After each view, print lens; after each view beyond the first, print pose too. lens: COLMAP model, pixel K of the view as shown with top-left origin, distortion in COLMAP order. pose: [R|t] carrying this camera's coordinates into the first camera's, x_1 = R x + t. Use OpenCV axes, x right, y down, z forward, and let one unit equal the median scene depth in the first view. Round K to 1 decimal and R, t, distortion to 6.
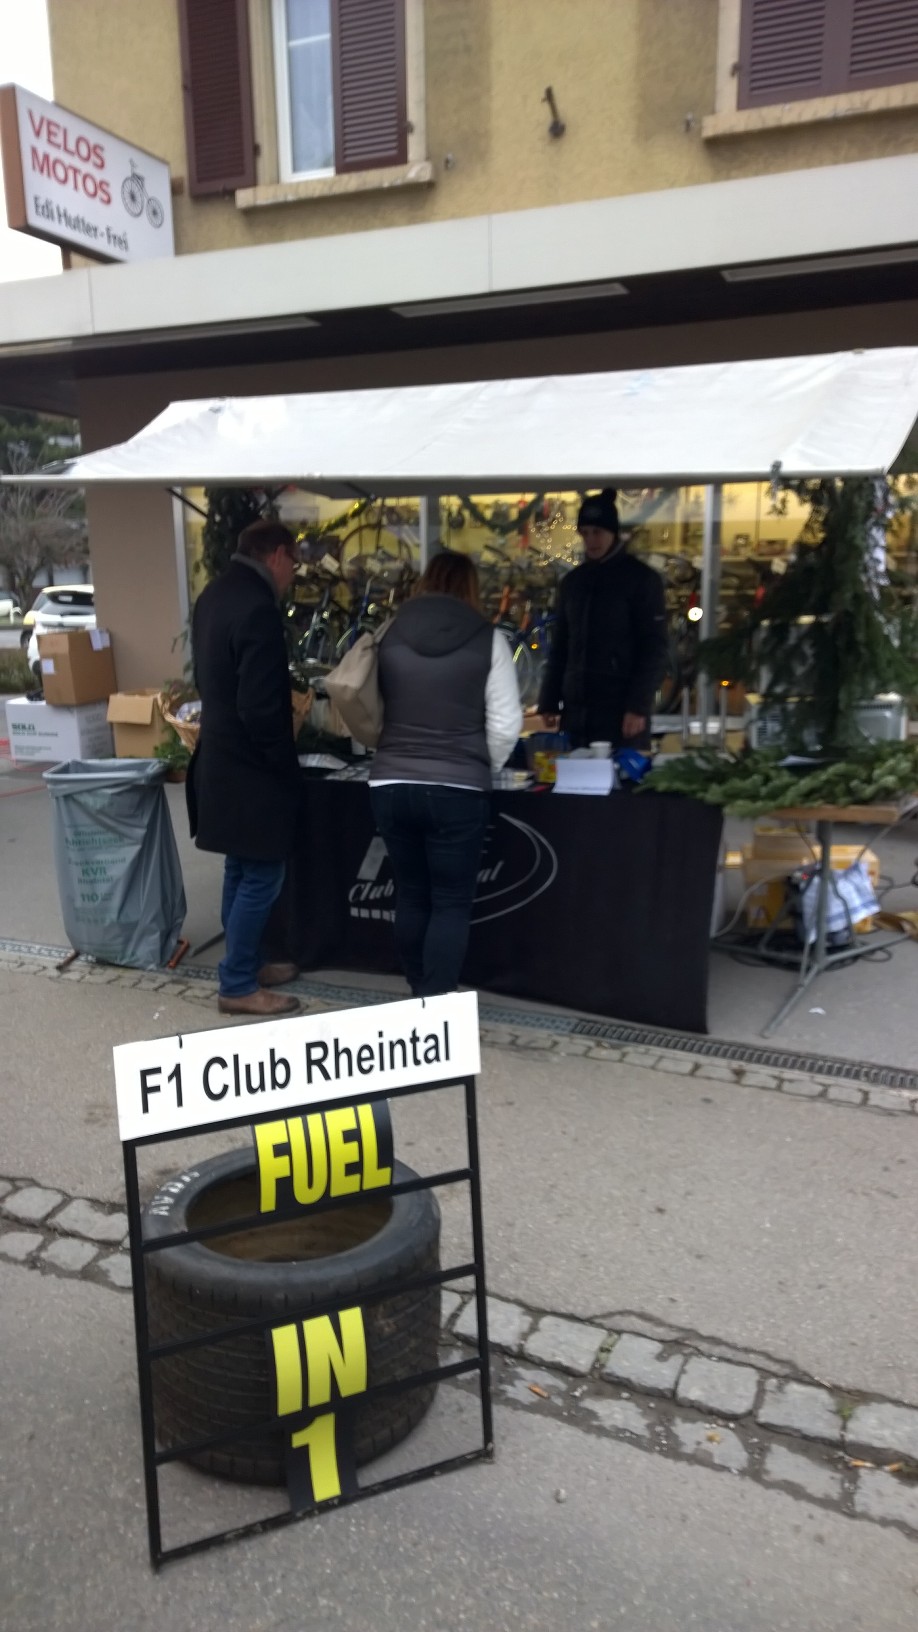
lens RADIAL K [[1172.7, 0, 459.0], [0, 1172.7, 816.0], [0, 0, 1]] dist [0.098688, -0.098629]
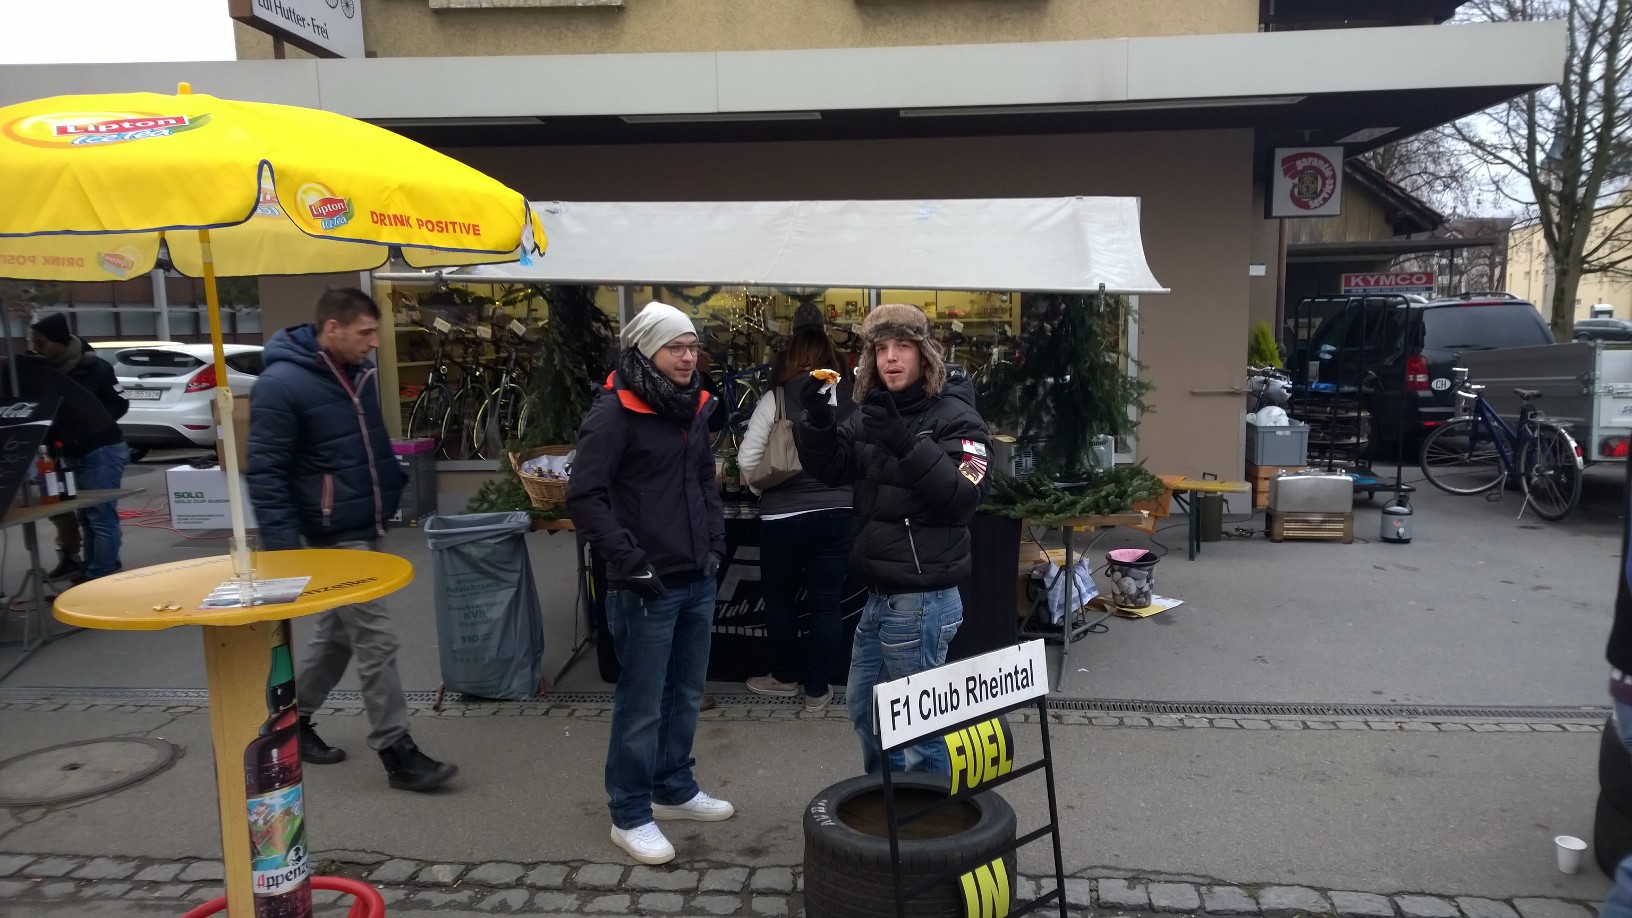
lens RADIAL K [[1172.7, 0, 849.7], [0, 1172.7, 448.2], [0, 0, 1]] dist [0.098688, -0.098629]
pose [[0.943719, -0.035063, 0.328886, -0.524616], [0.066006, 0.994328, -0.083395, 0.011631], [-0.324096, 0.100410, 0.940680, -0.274407]]
